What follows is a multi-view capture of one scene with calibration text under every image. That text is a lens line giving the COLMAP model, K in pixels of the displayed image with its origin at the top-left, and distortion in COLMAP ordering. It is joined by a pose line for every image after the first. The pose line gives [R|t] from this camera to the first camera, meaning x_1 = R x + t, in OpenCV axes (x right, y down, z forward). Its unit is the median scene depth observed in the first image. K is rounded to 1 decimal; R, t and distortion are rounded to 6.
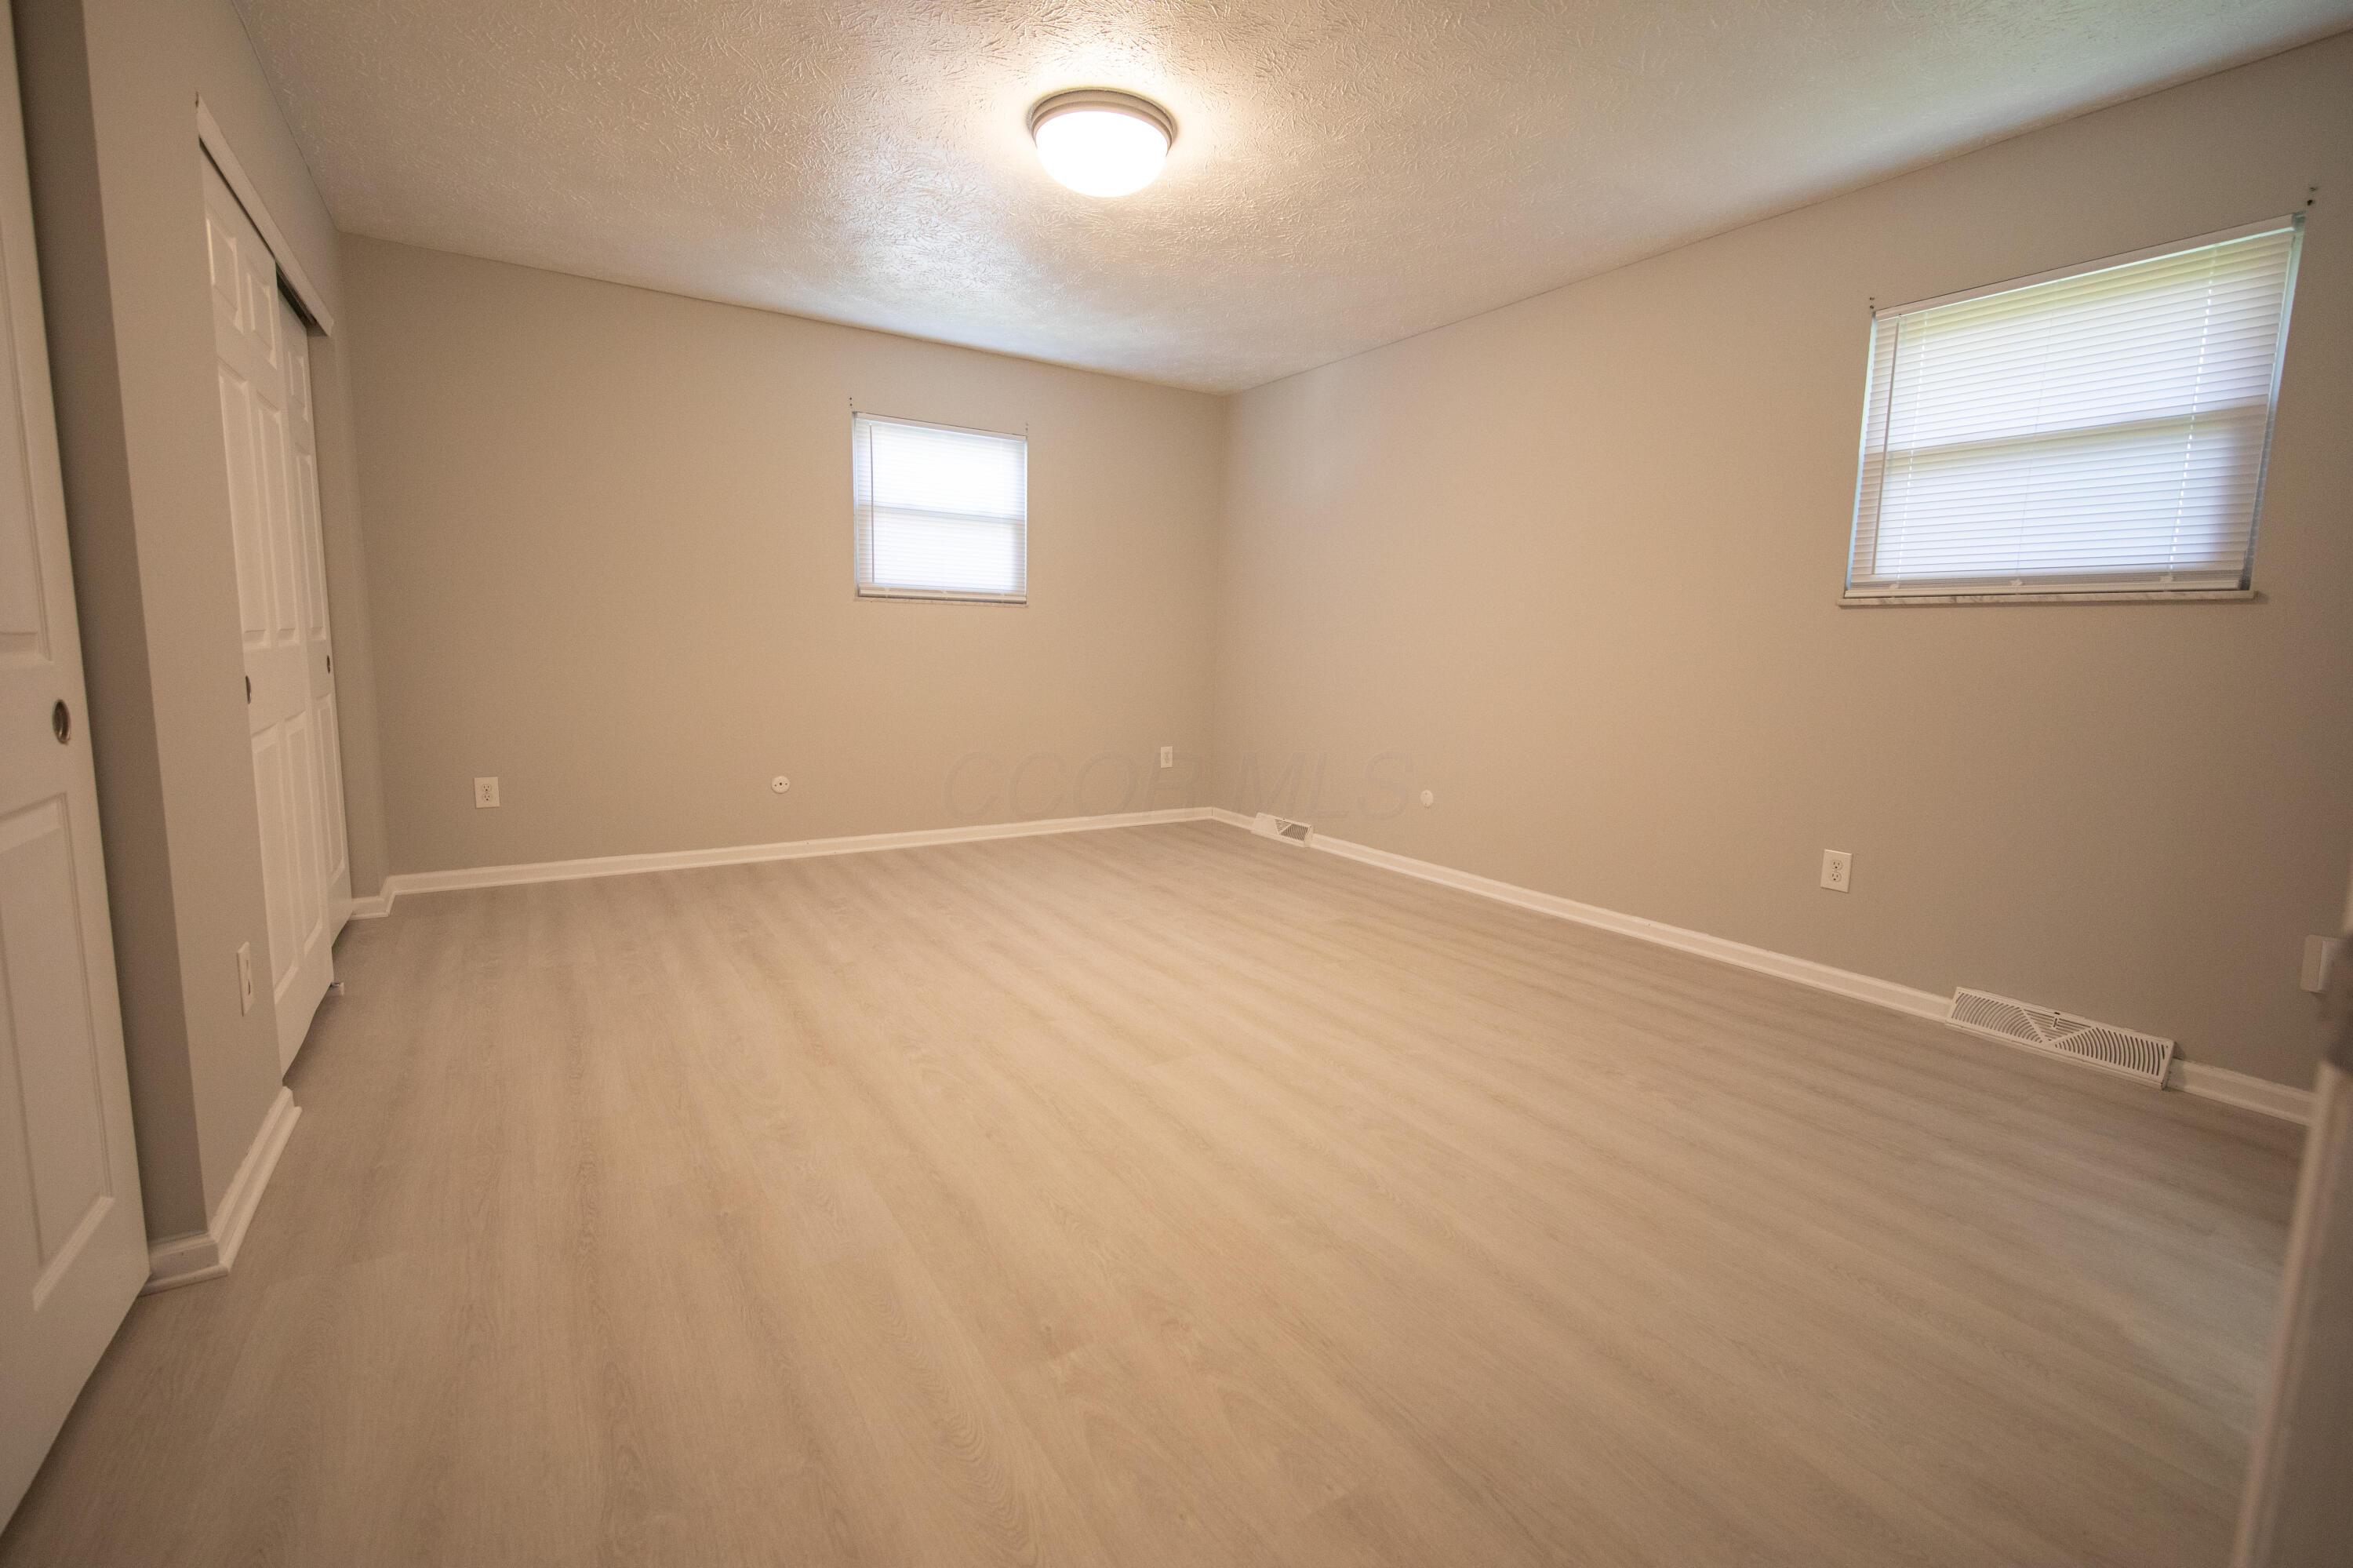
lens RADIAL K [[997.8, 0, 1176.5], [0, 997.8, 784.0], [0, 0, 1]] dist [0.019181, -0.012261]
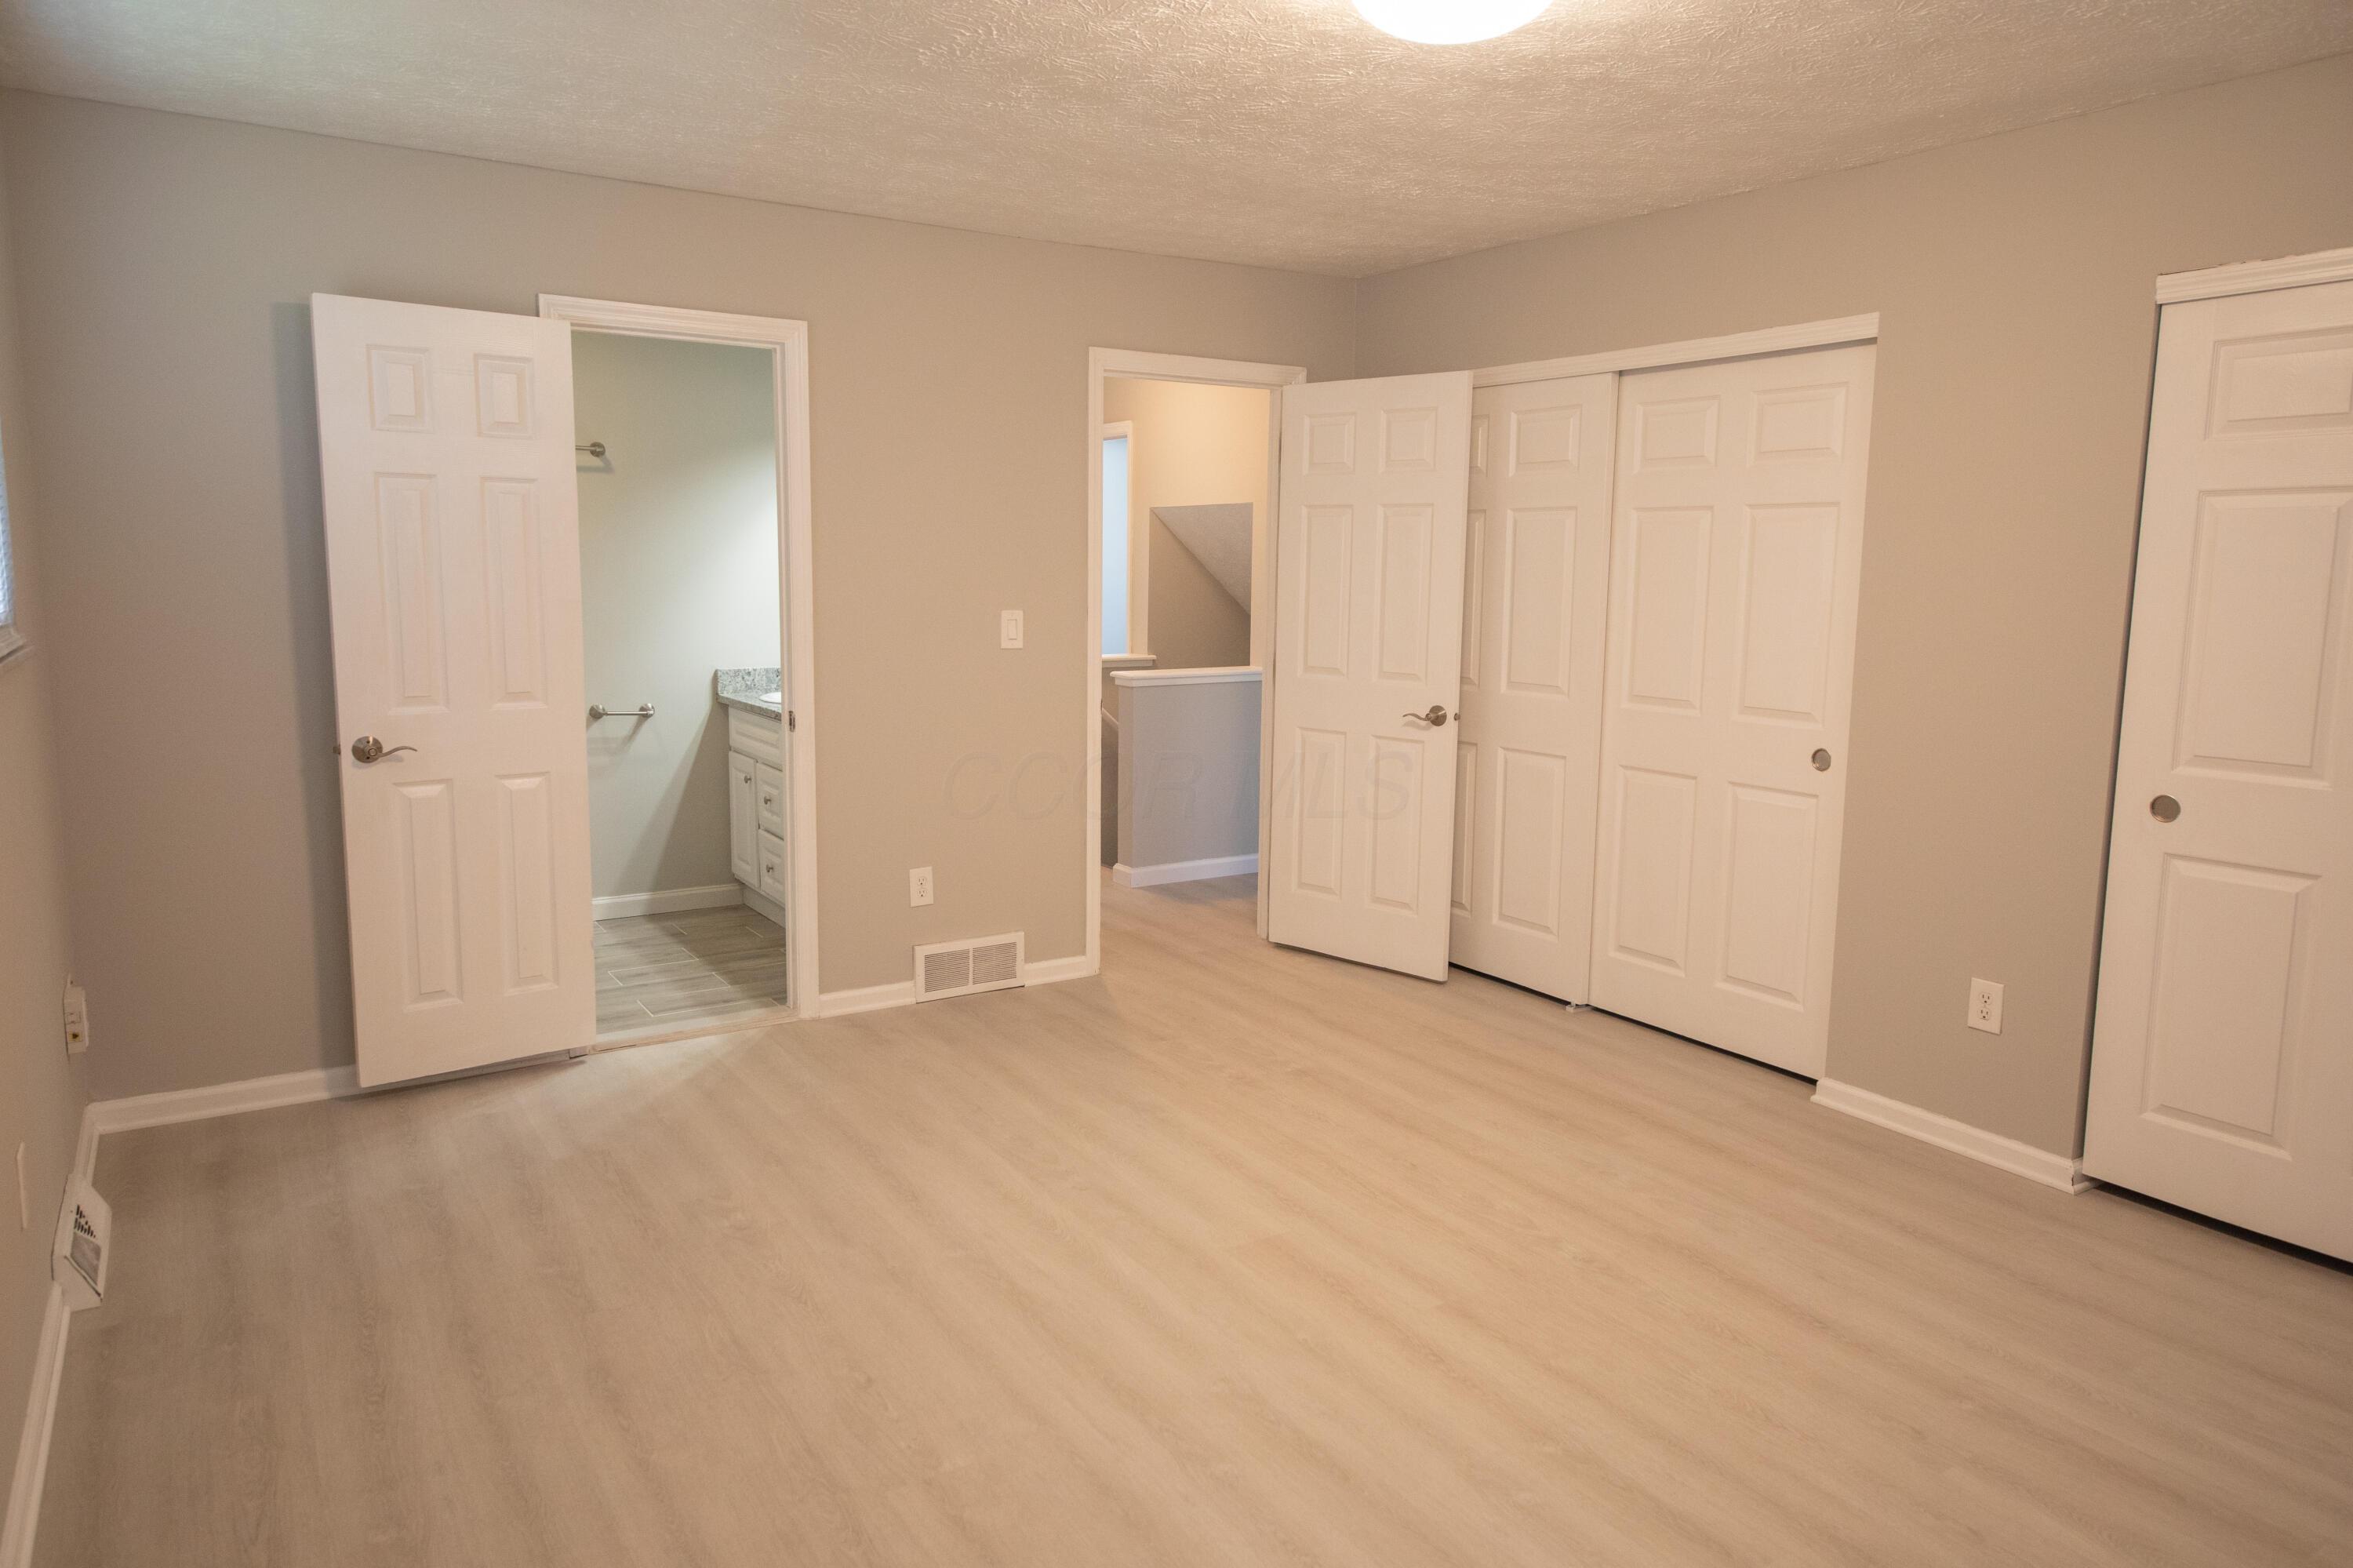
lens RADIAL K [[1501.0, 0, 1176.5], [0, 1501.0, 784.0], [0, 0, 1]] dist [0.002008, 0.000753]
pose [[-0.999413, -0.033983, -0.004437, 0.080557], [-0.033849, 0.958503, 0.283064, -0.428296], [-0.005367, 0.283048, -0.959091, 2.031580]]
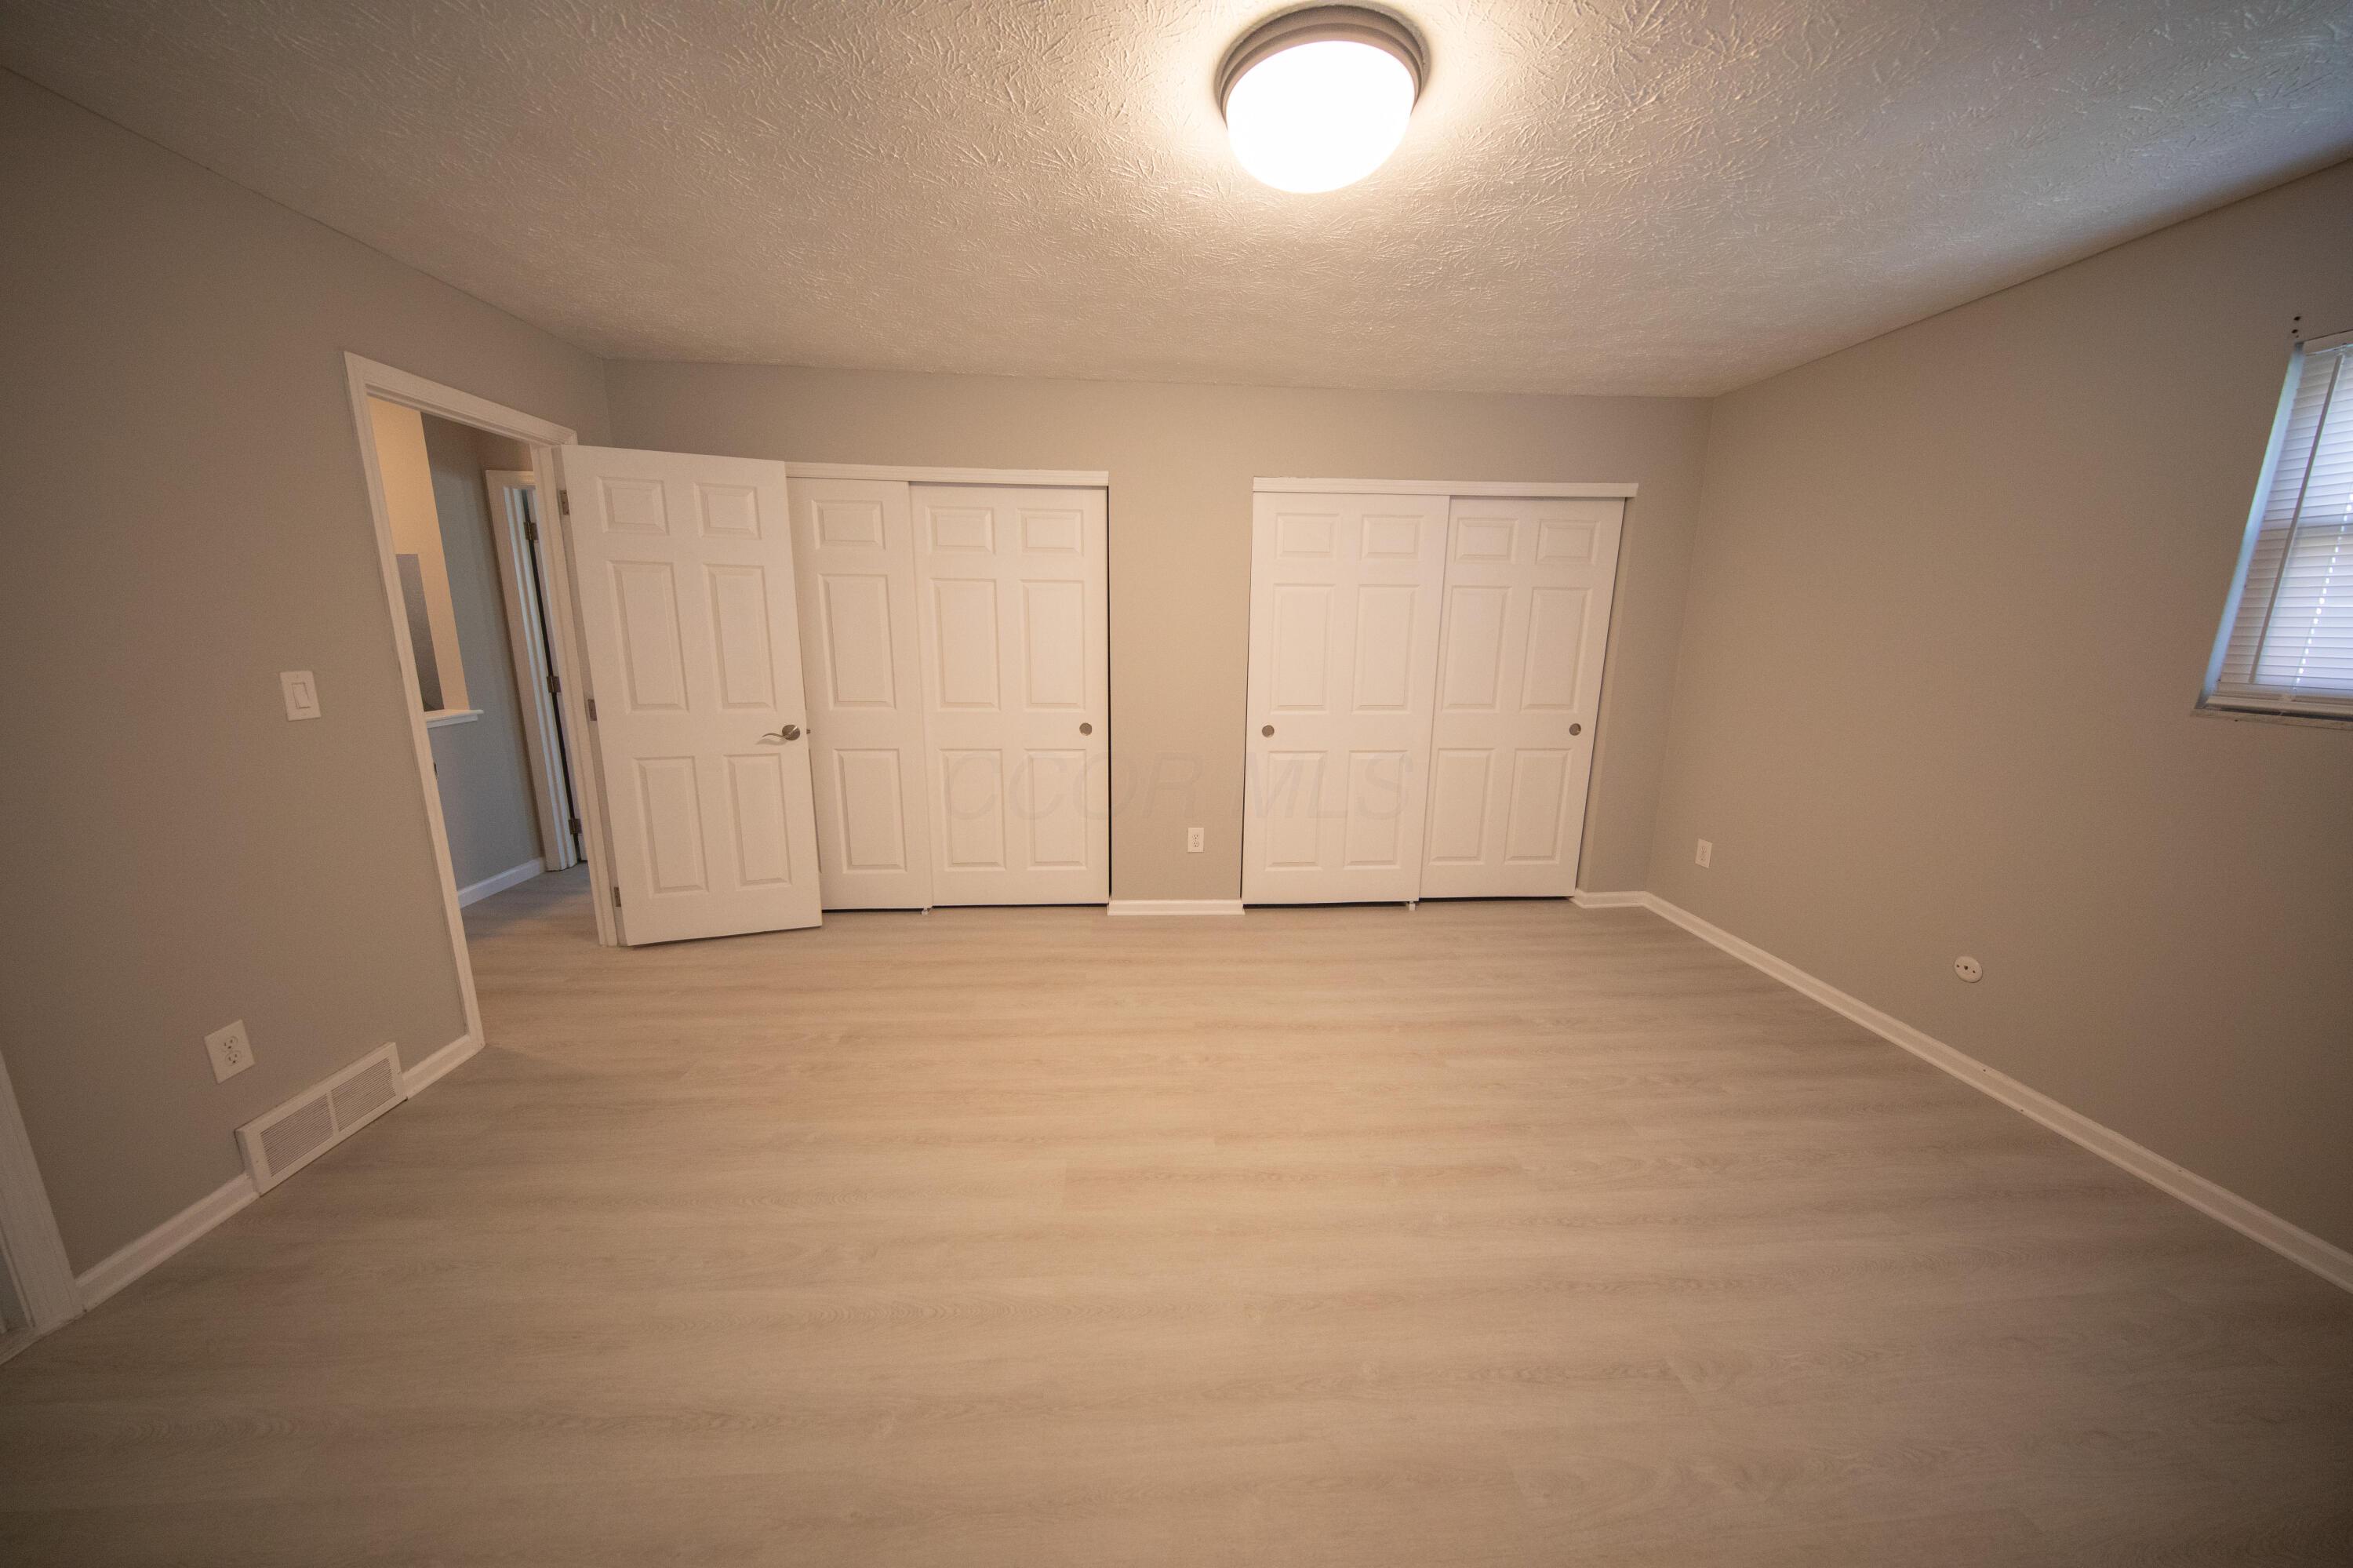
lens RADIAL K [[735.1, 0, 1173.8], [0, 735.1, 777.6], [0, 0, 1]] dist [0.000957, -0.004120]
pose [[-0.476750, 0.150099, -0.866129, 0.507024], [-0.145628, 0.958212, 0.246216, -0.303822], [0.866892, 0.243516, -0.434969, 1.276670]]
